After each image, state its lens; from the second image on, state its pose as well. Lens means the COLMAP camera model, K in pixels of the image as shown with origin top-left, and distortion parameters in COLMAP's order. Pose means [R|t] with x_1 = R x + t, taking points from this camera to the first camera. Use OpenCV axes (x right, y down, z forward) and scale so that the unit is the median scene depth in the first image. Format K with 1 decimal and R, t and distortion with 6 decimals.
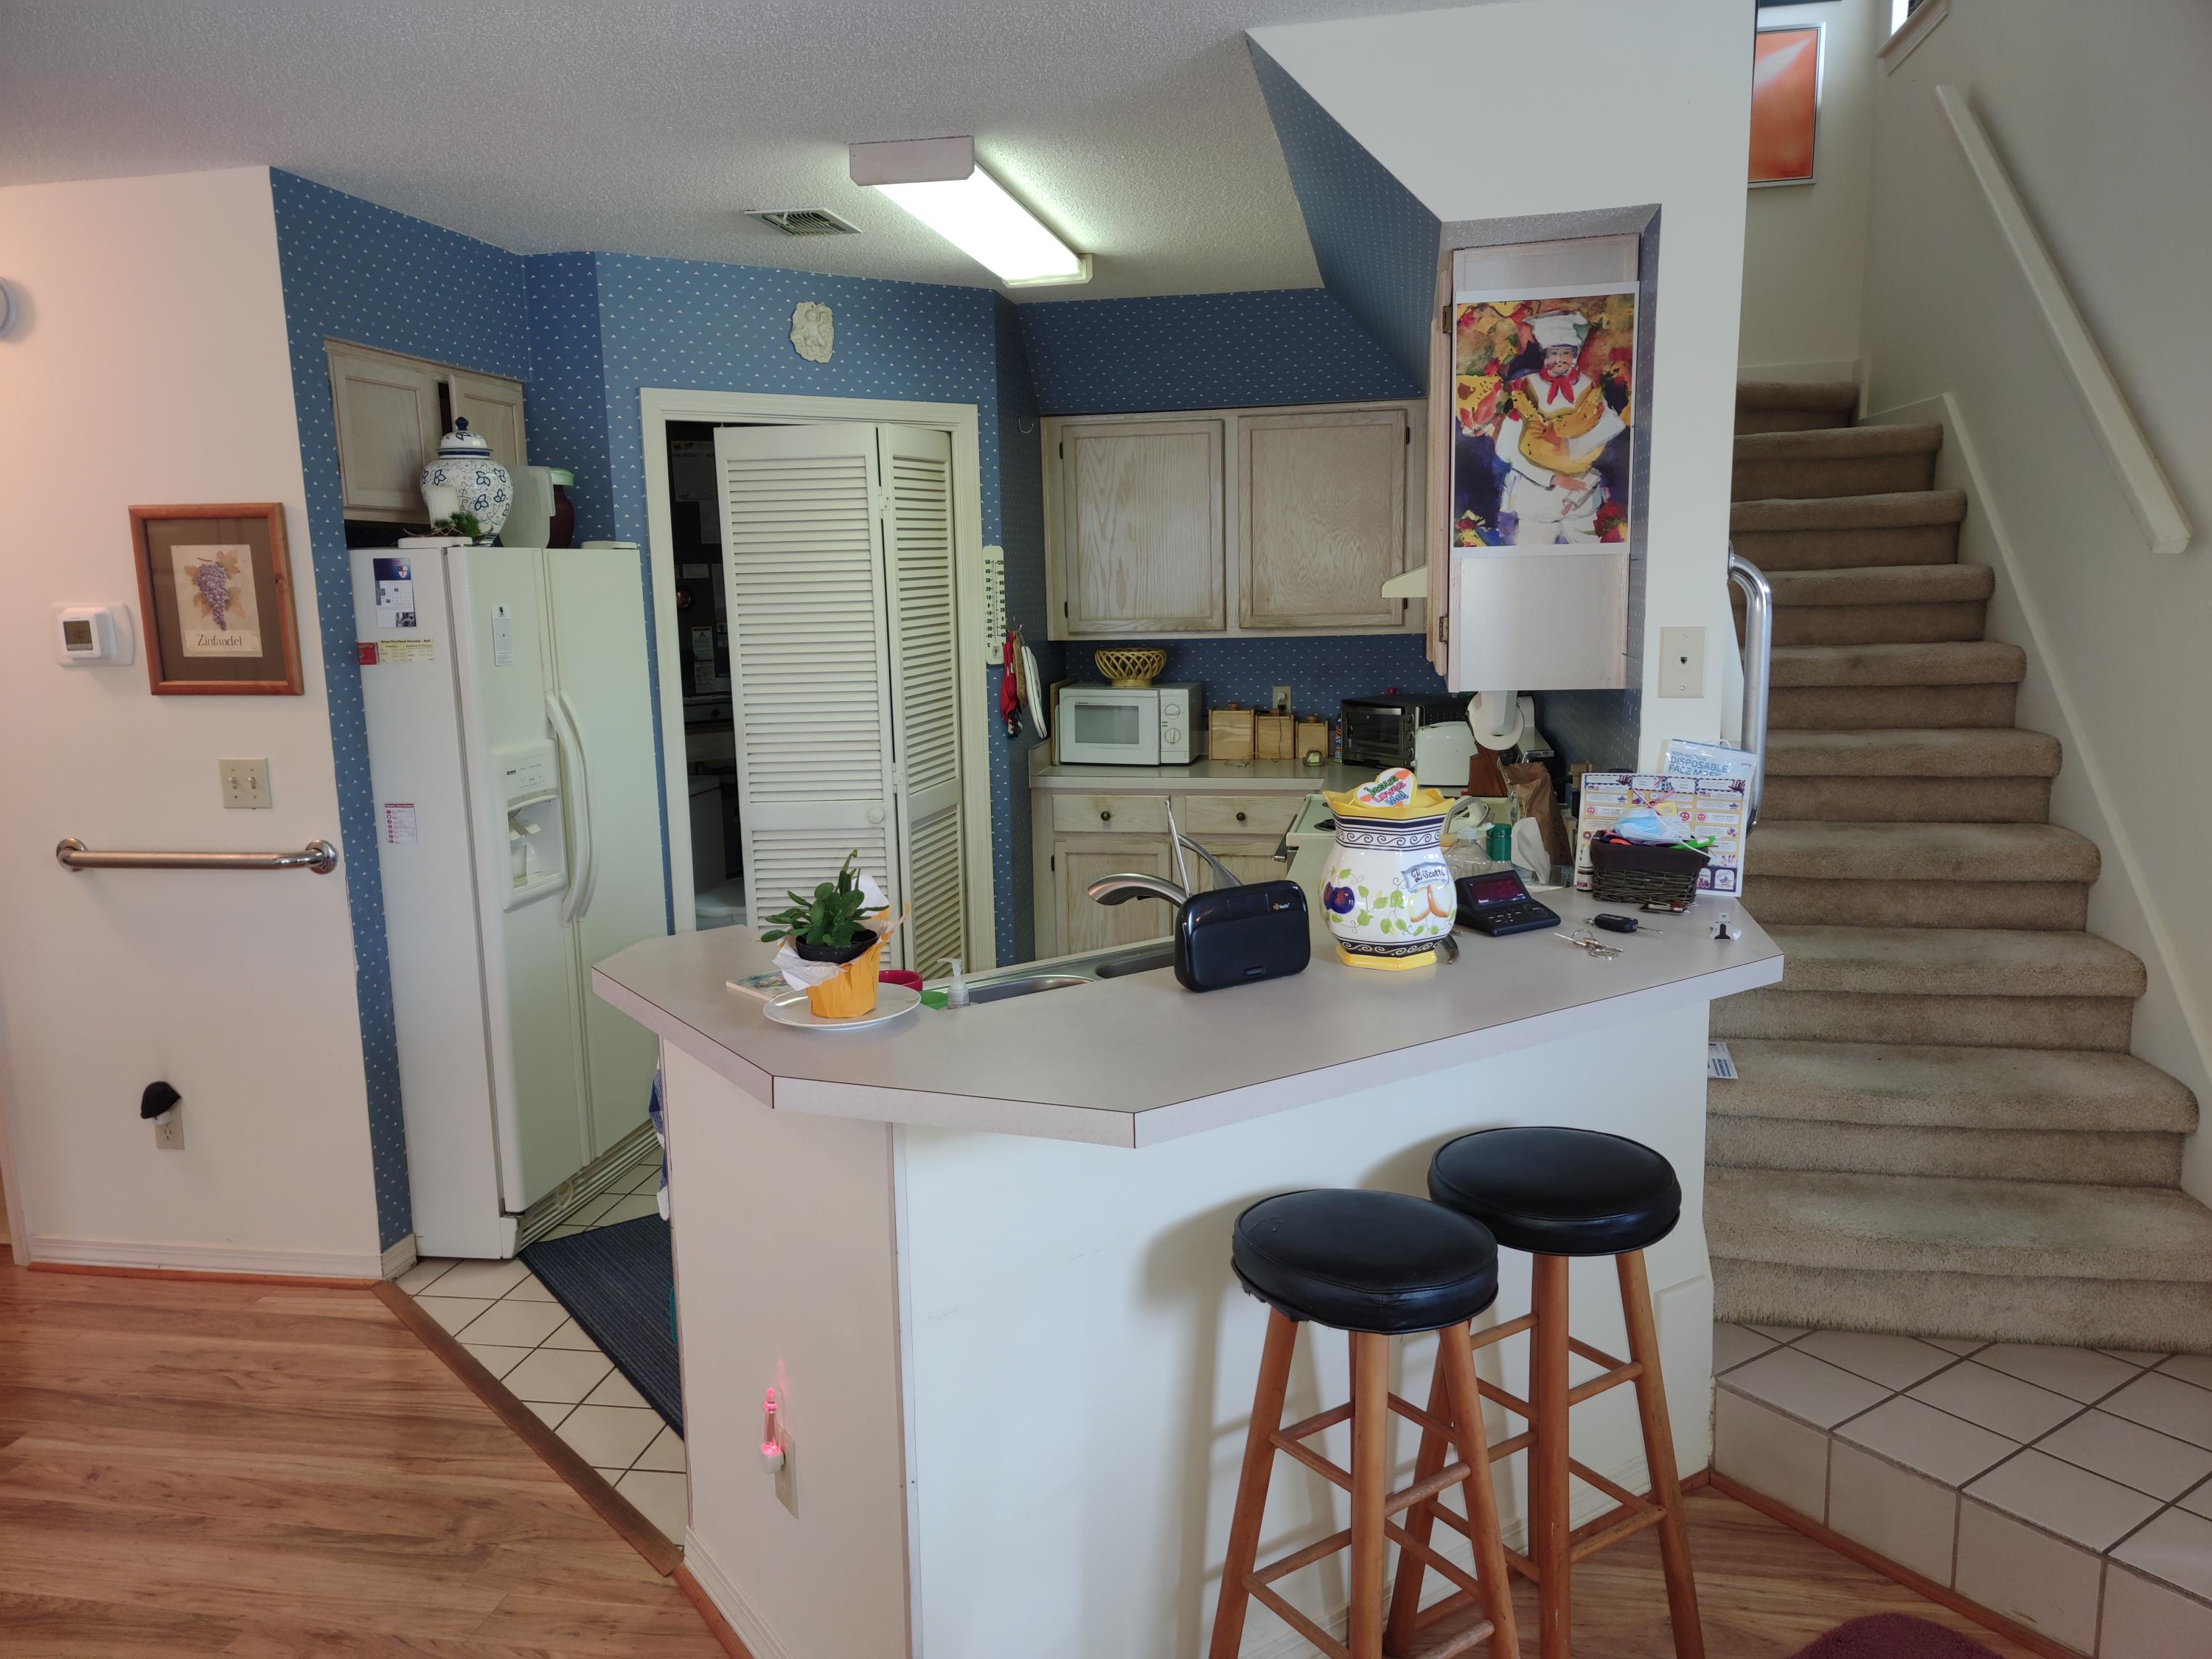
lens RADIAL K [[1619.3, 0, 1115.2], [0, 1619.3, 835.0], [0, 0, 1]] dist [0.065027, -0.046469]
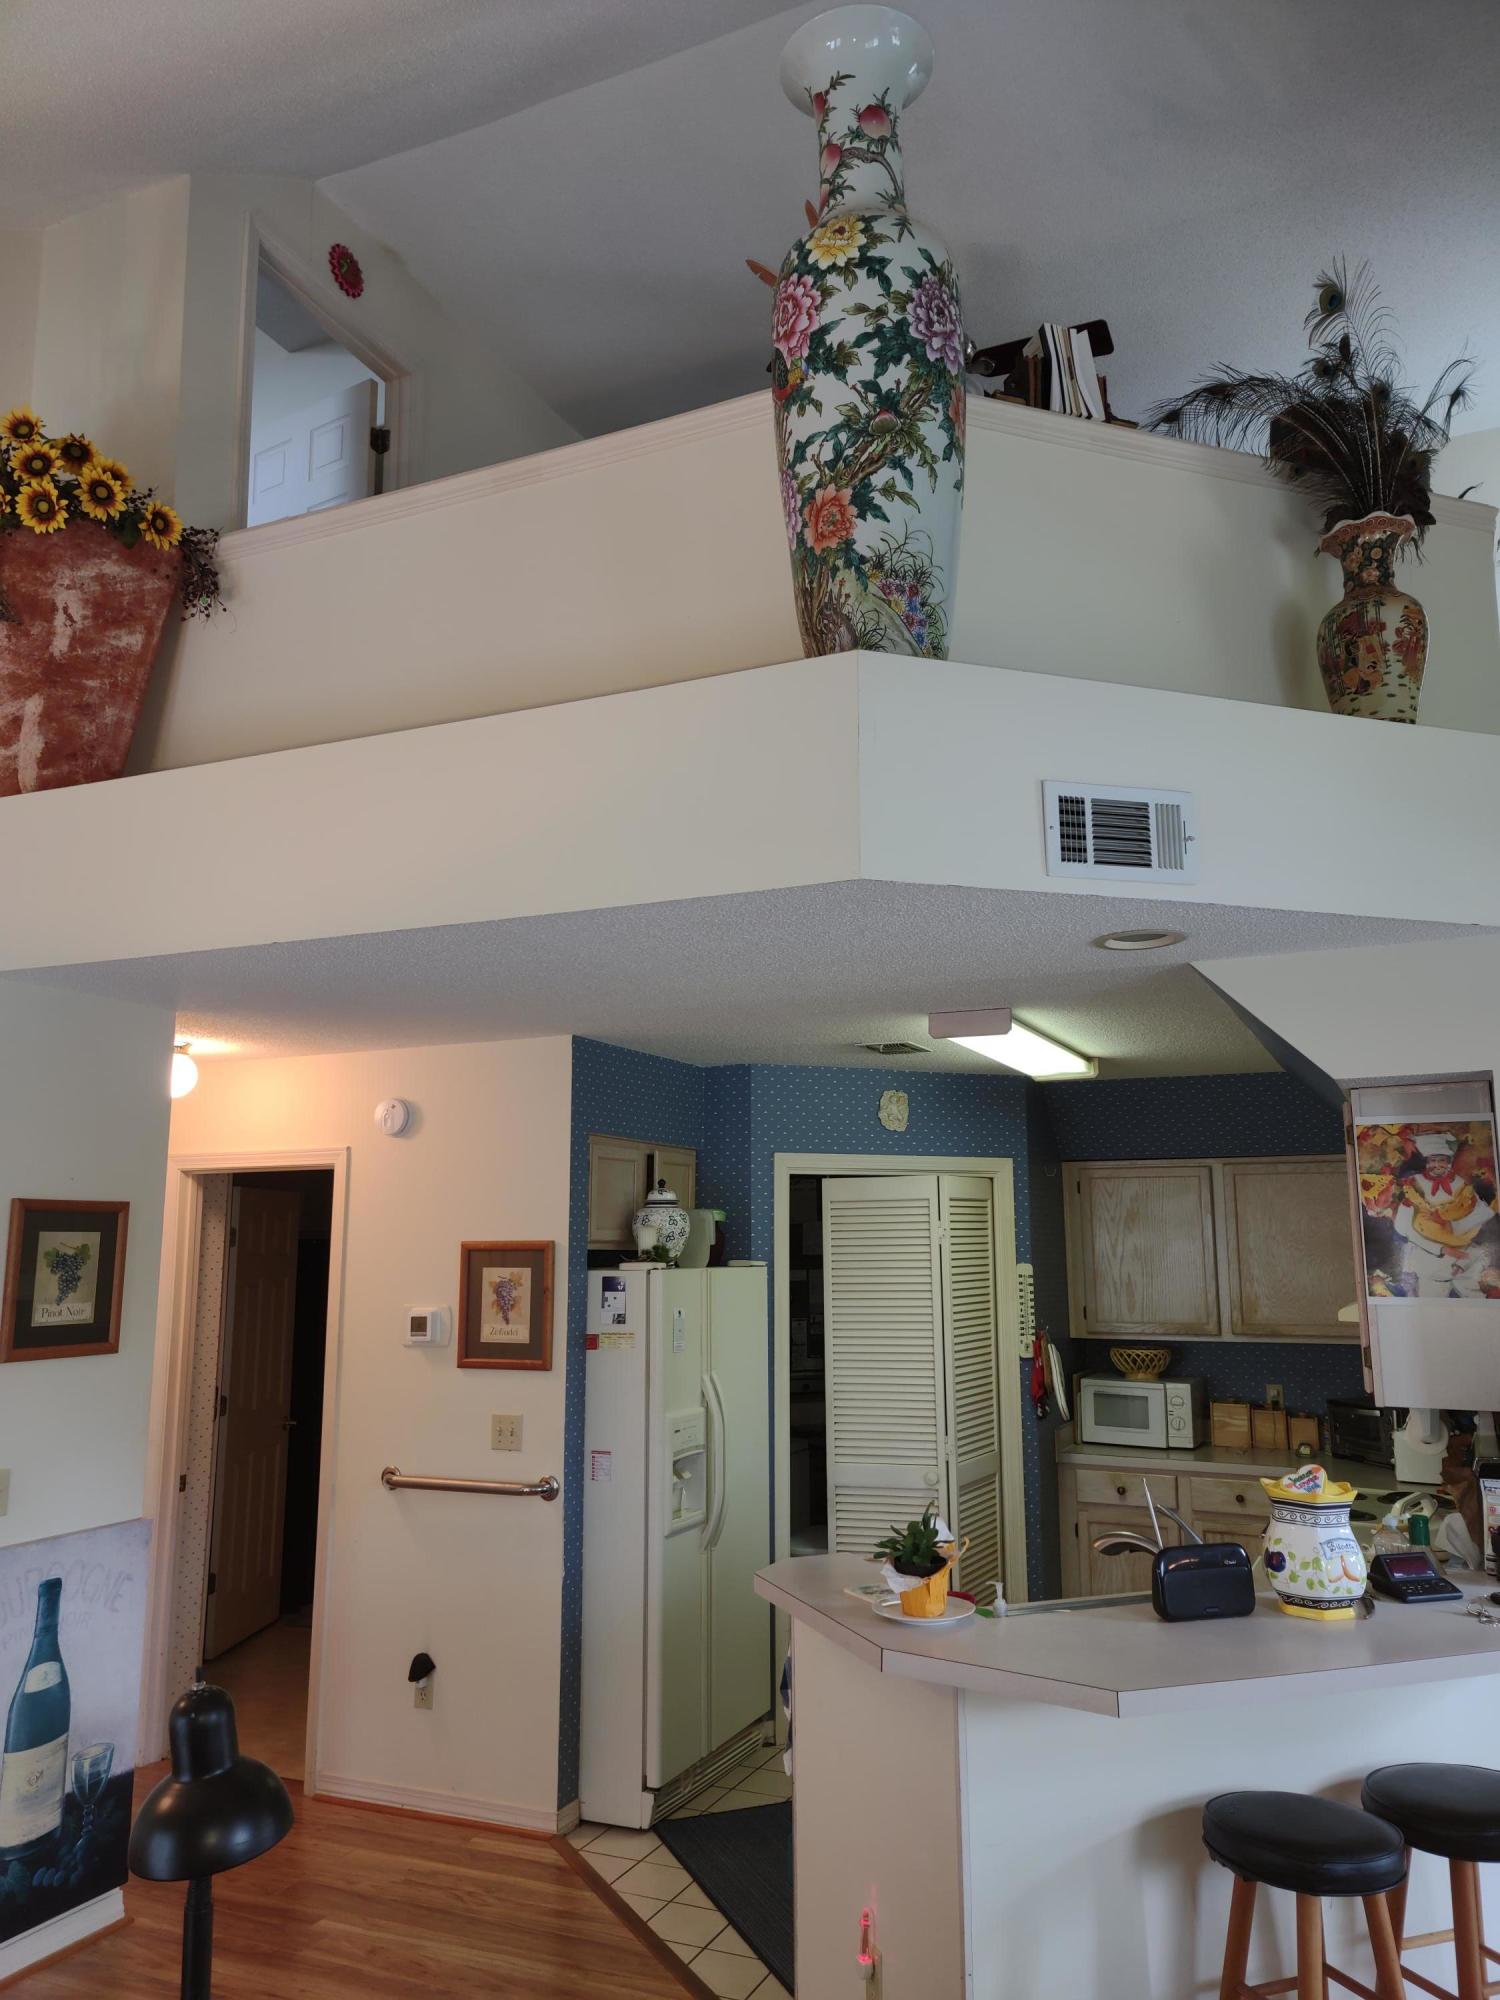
lens RADIAL K [[1464.1, 0, 765.3], [0, 1464.1, 1006.8], [0, 0, 1]] dist [0.065027, -0.046469]
pose [[0.969325, -0.023505, -0.244657, 0.021517], [-0.055633, 0.948599, -0.311552, 0.005596], [0.239405, 0.315606, 0.918193, -0.262060]]
